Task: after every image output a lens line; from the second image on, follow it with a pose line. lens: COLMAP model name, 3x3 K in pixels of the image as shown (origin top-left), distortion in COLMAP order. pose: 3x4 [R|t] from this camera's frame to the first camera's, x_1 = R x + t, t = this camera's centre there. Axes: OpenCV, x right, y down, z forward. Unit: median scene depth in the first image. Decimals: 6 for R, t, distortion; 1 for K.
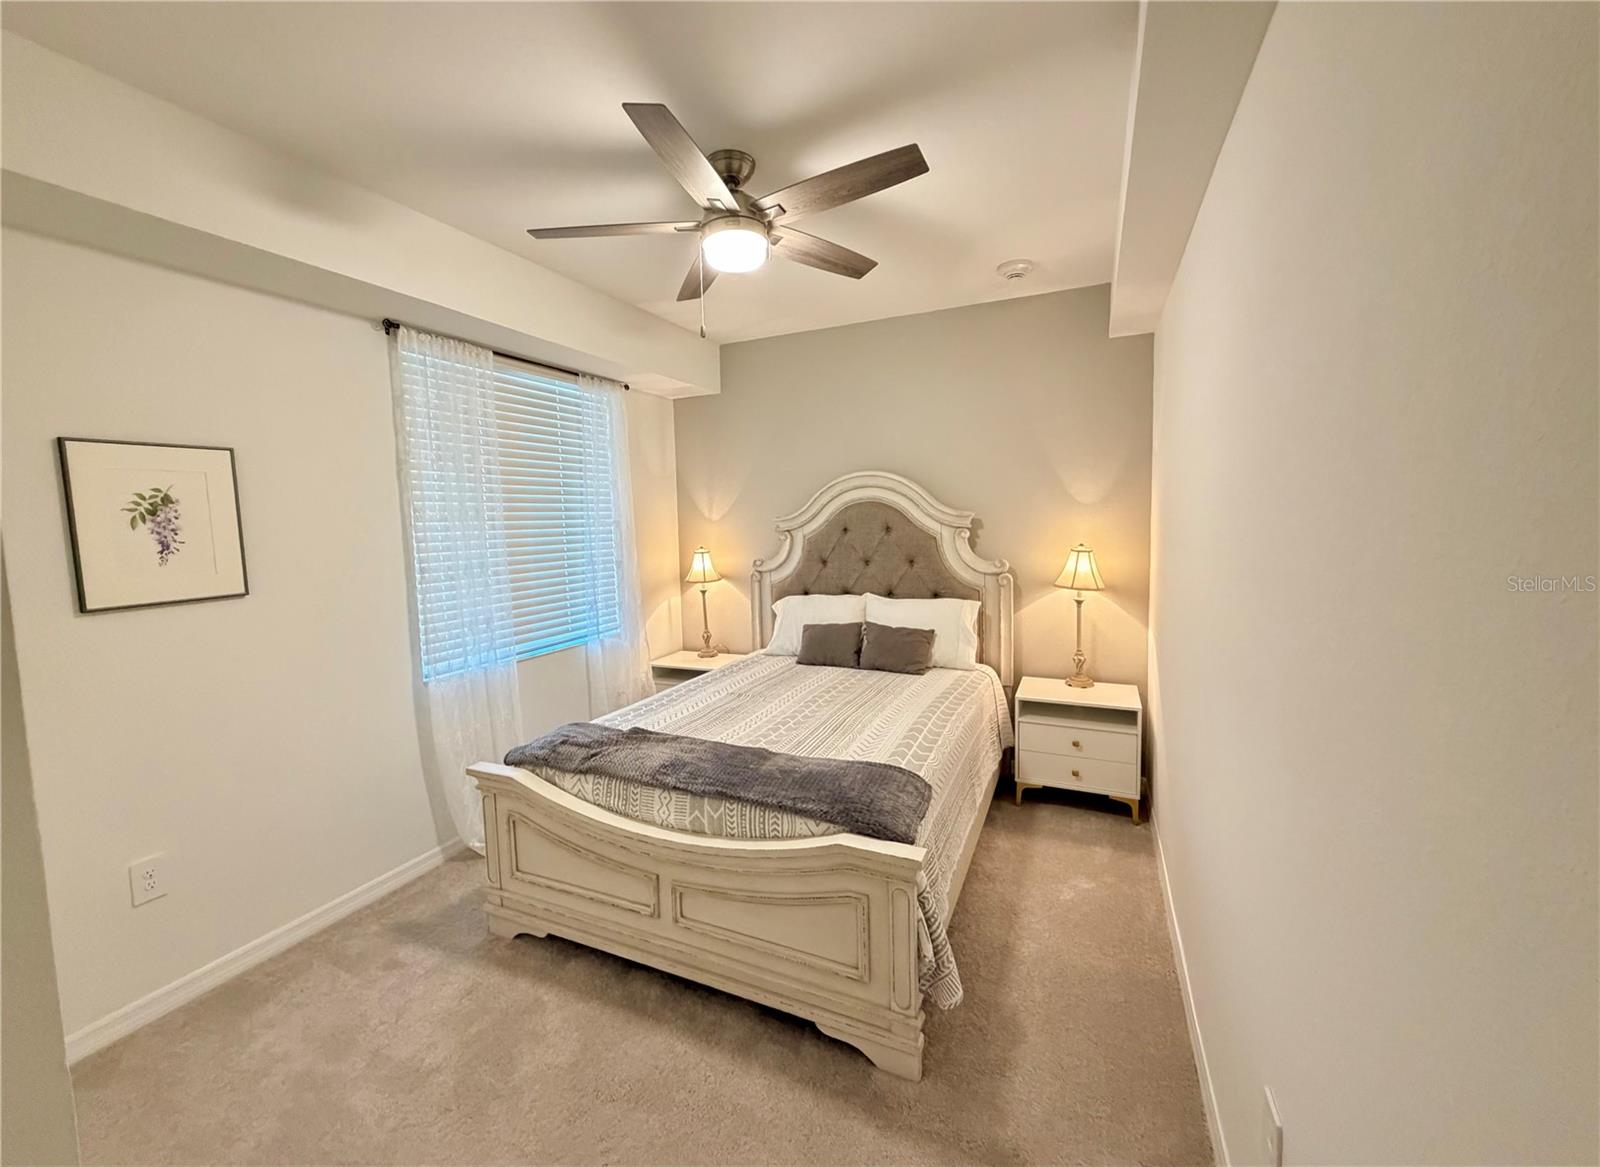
lens RADIAL K [[637.0, 0, 800.4], [0, 637.0, 573.0], [0, 0, 1]] dist [-0.001228, -0.000017]
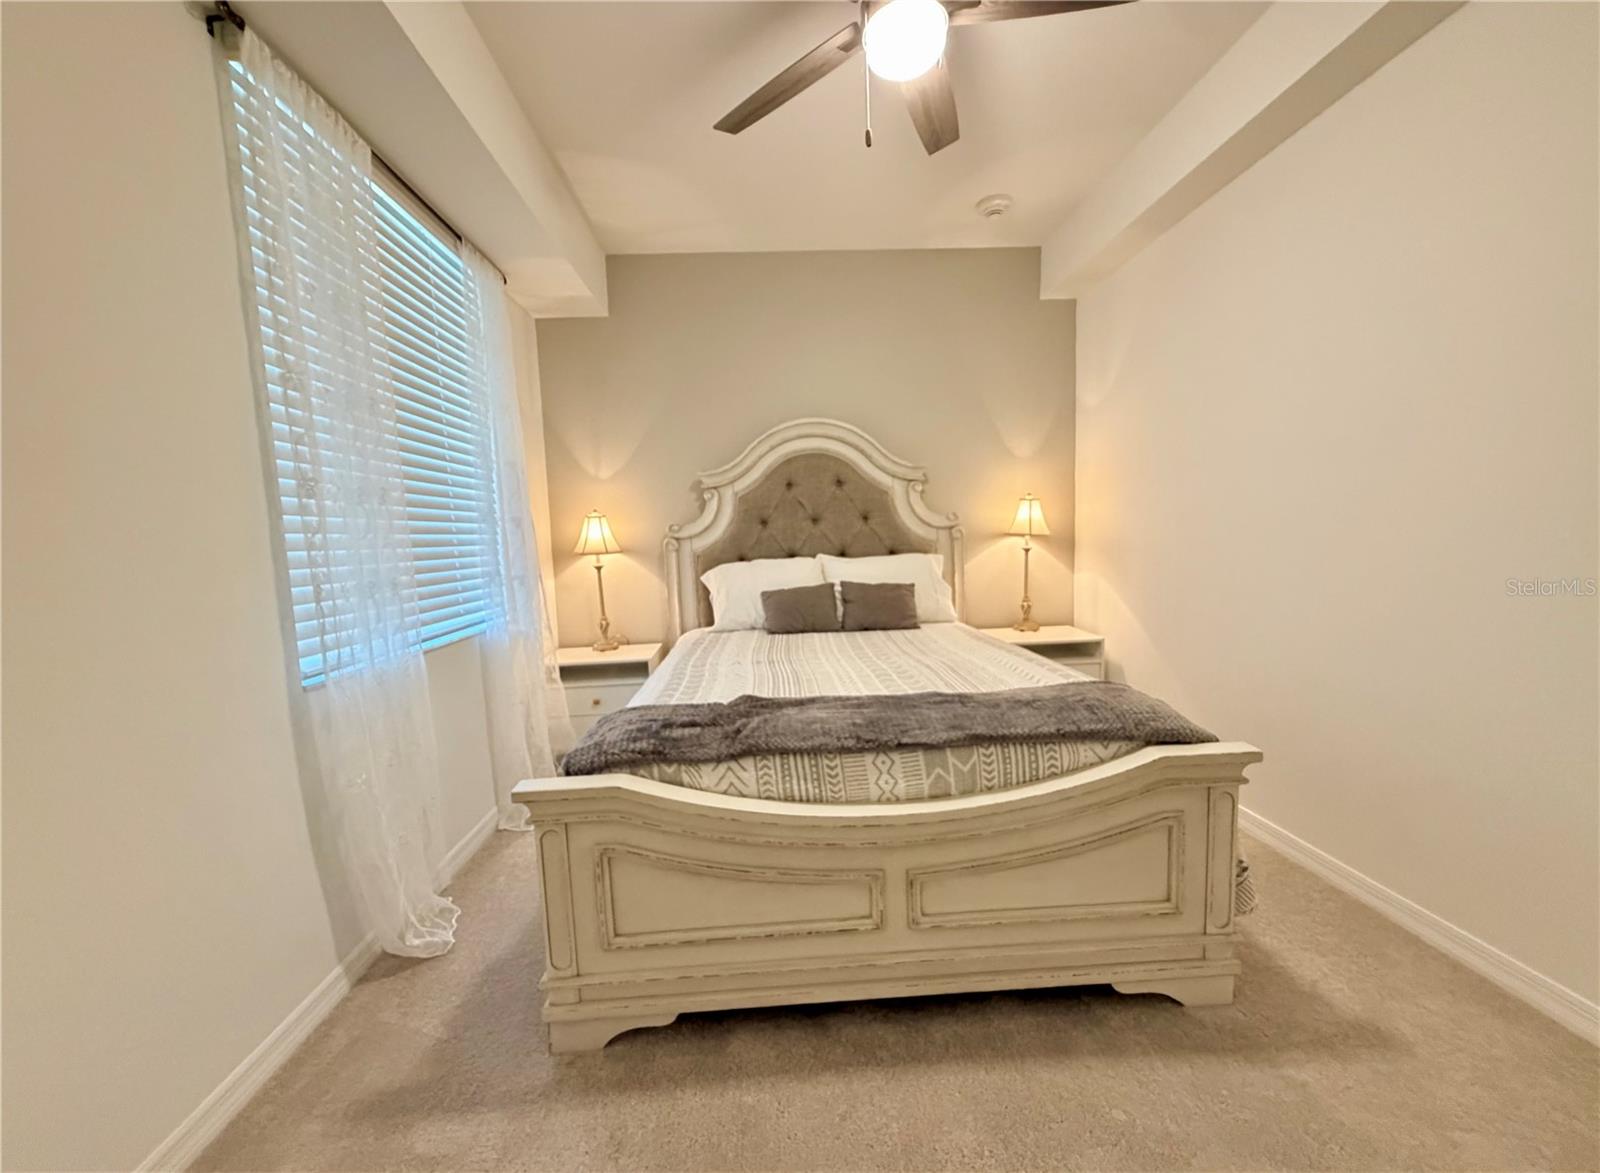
lens RADIAL K [[637.2, 0, 800.8], [0, 637.2, 601.4], [0, 0, 1]] dist [-0.001676, 0.000615]
pose [[0.888649, -0.056535, 0.455089, -0.529820], [0.054919, 0.998350, 0.016784, 0.130201], [-0.455287, 0.010078, 0.890288, 0.337106]]
